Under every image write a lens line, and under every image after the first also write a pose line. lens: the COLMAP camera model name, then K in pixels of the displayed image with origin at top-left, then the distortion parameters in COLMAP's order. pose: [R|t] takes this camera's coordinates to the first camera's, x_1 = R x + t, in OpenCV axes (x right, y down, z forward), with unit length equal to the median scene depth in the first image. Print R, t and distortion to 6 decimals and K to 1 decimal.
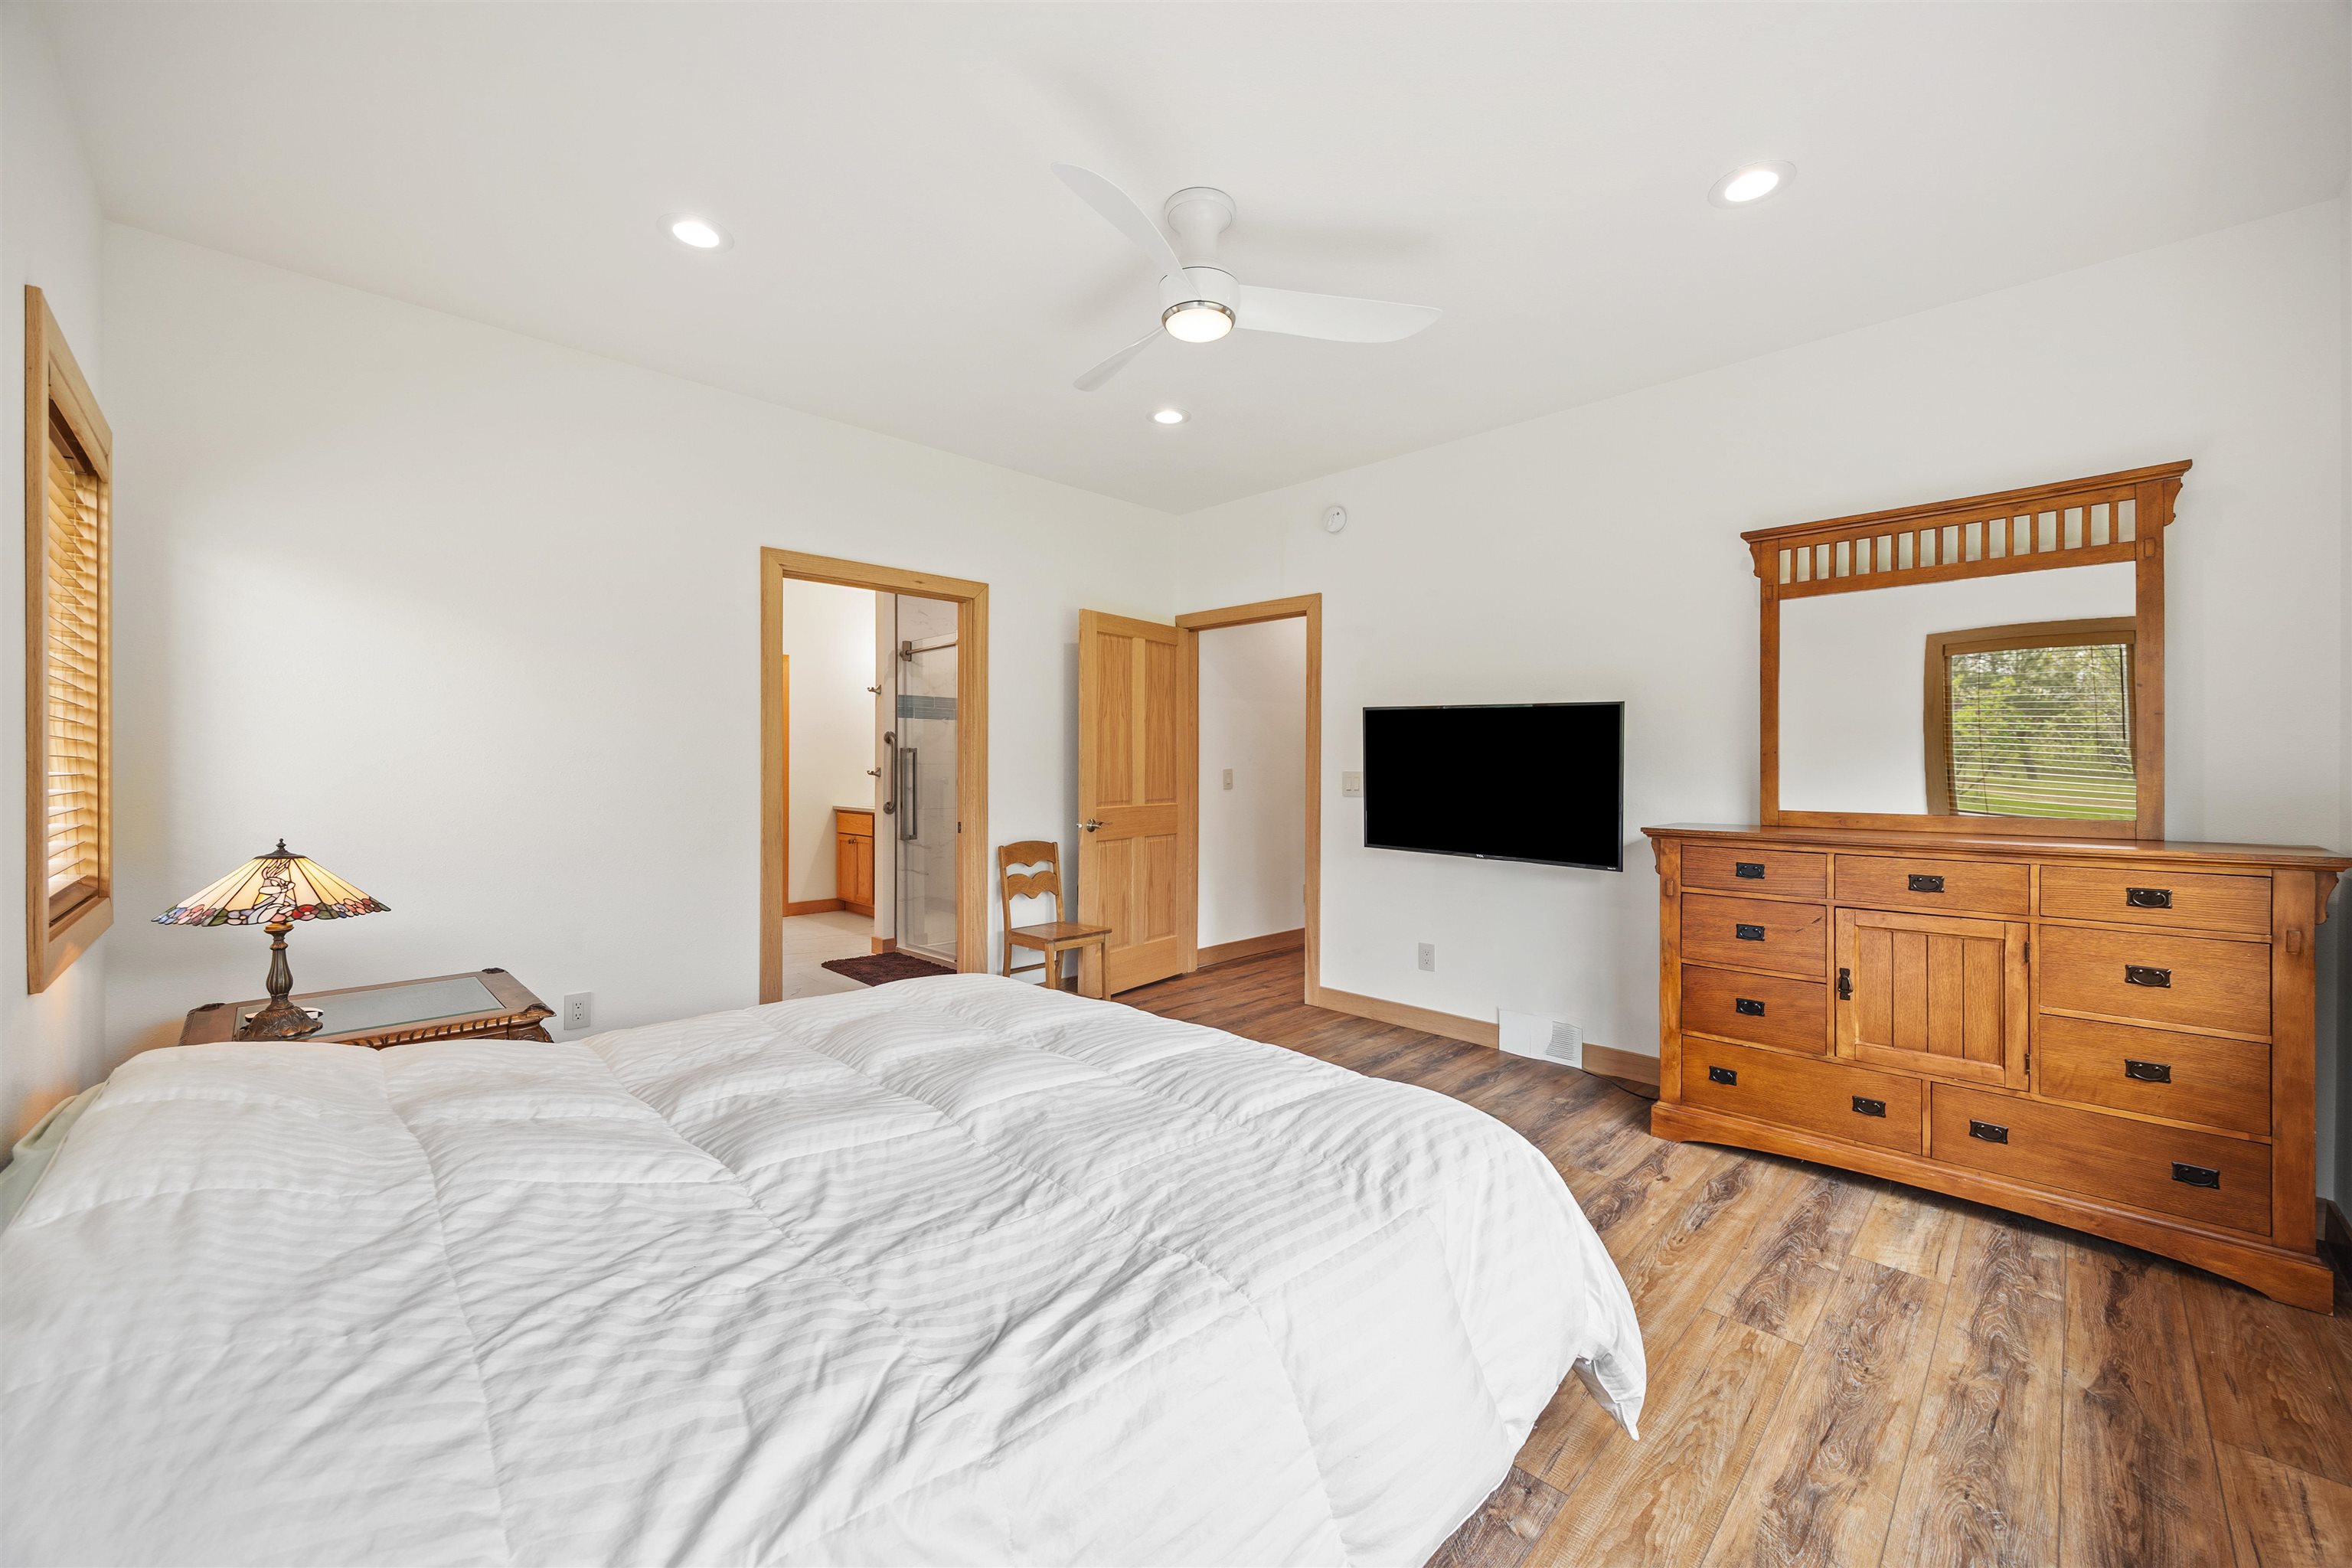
lens RADIAL K [[898.7, 0, 1176.4], [0, 898.7, 772.1], [0, 0, 1]] dist [-0.001954, 0.000436]
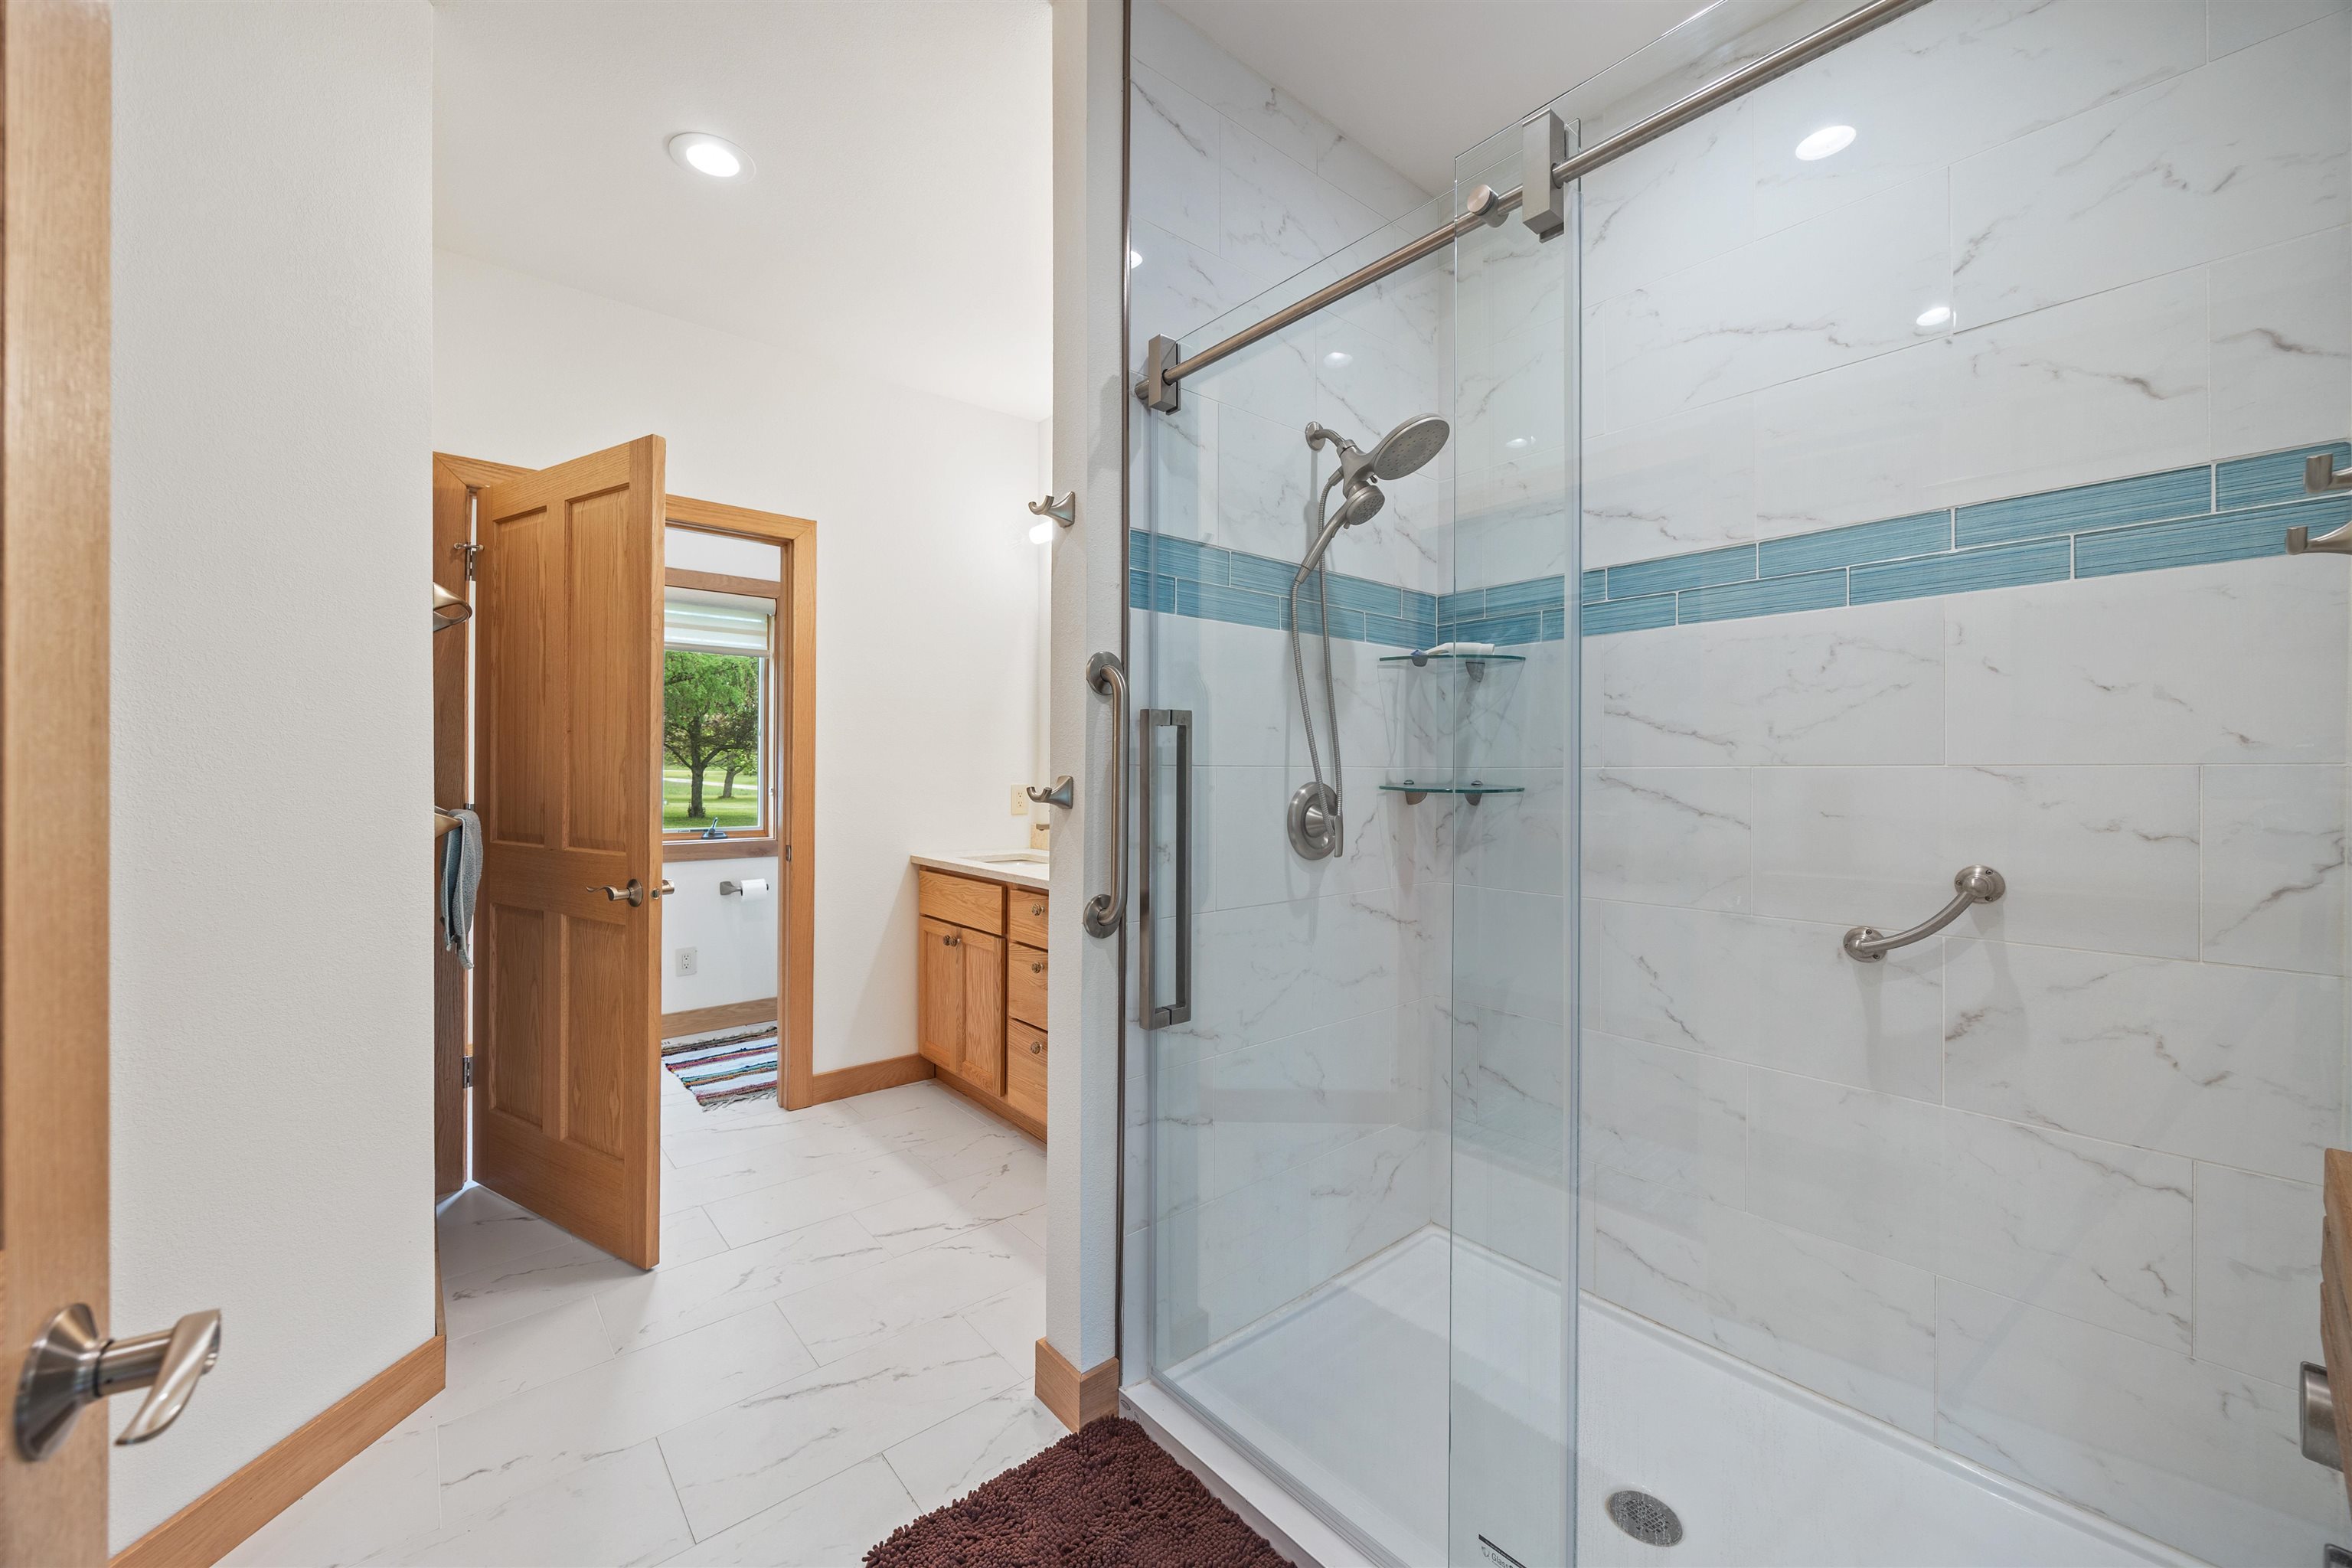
lens RADIAL K [[898.7, 0, 1182.7], [0, 898.7, 772.1], [0, 0, 1]] dist [-0.001954, 0.000436]
pose [[0.997438, 0.000072, -0.071535, -0.270543], [-0.000346, 0.999993, -0.003820, -0.005662], [0.071535, 0.003835, 0.997431, 0.707691]]
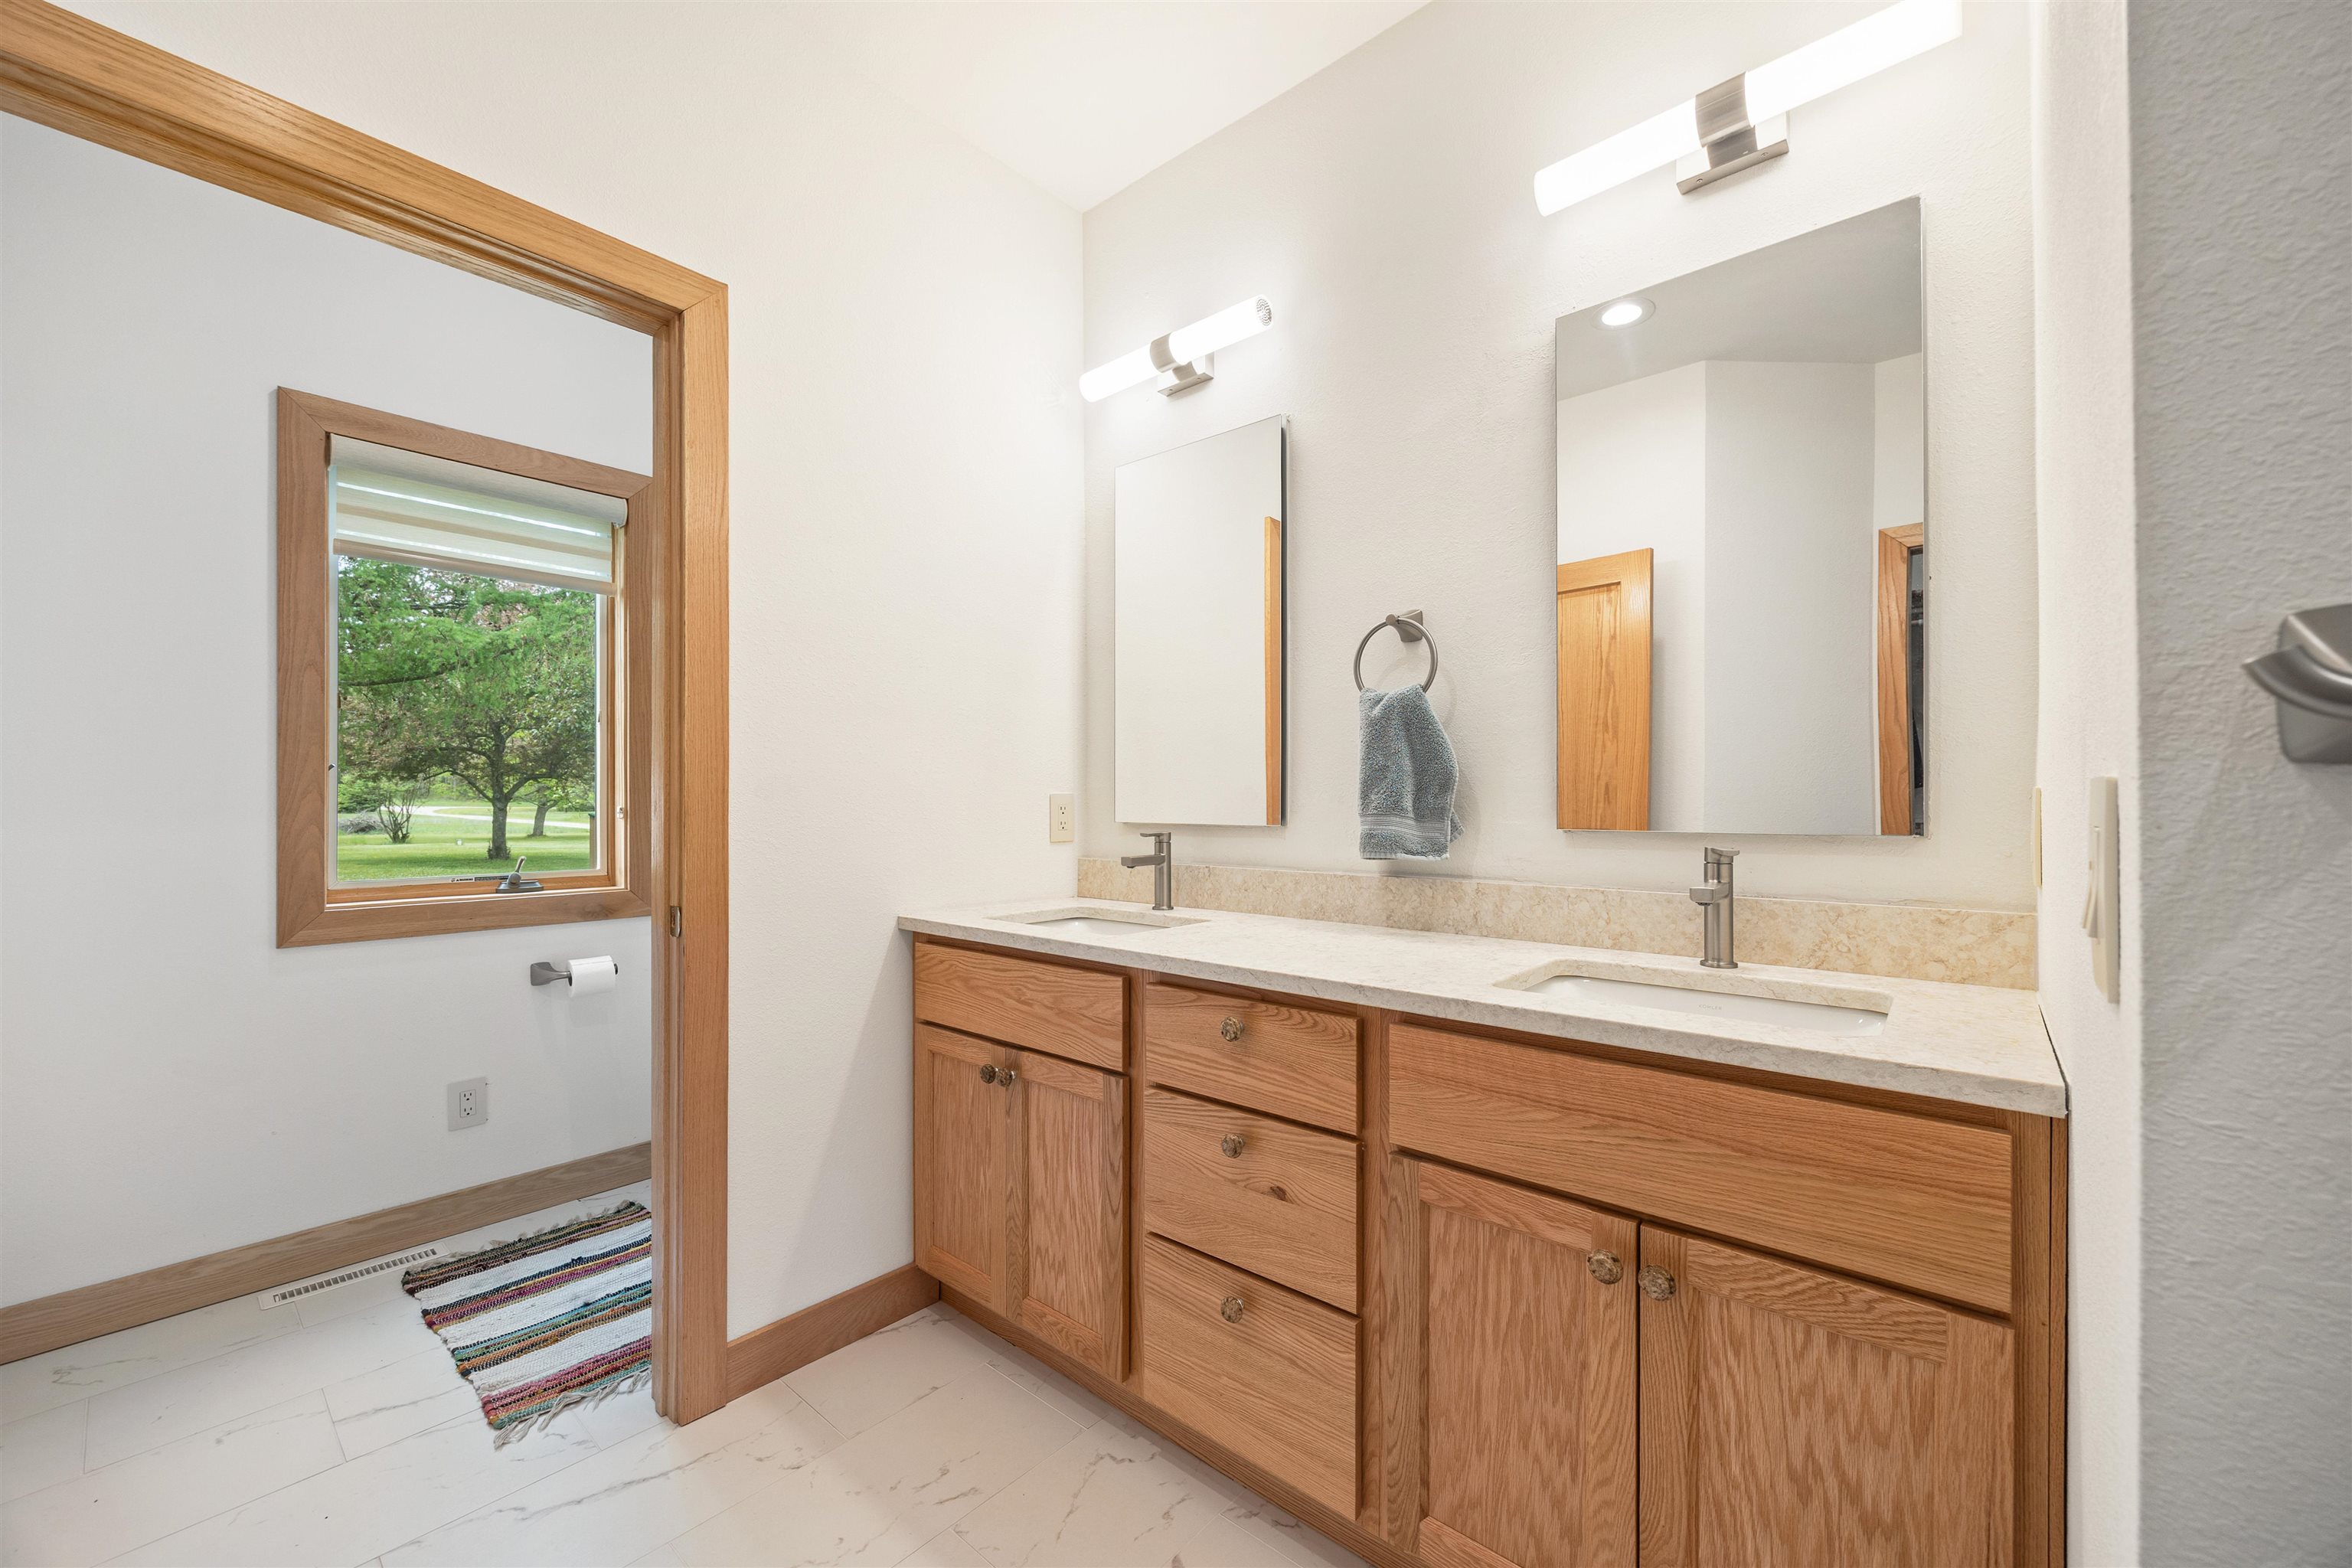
lens RADIAL K [[898.7, 0, 1170.6], [0, 898.7, 807.7], [0, 0, 1]] dist [-0.001954, 0.000436]
pose [[0.997276, -0.005468, 0.073553, -0.416383], [0.005681, 0.999980, -0.002695, 0.008206], [-0.073537, 0.003105, 0.997288, 0.946683]]
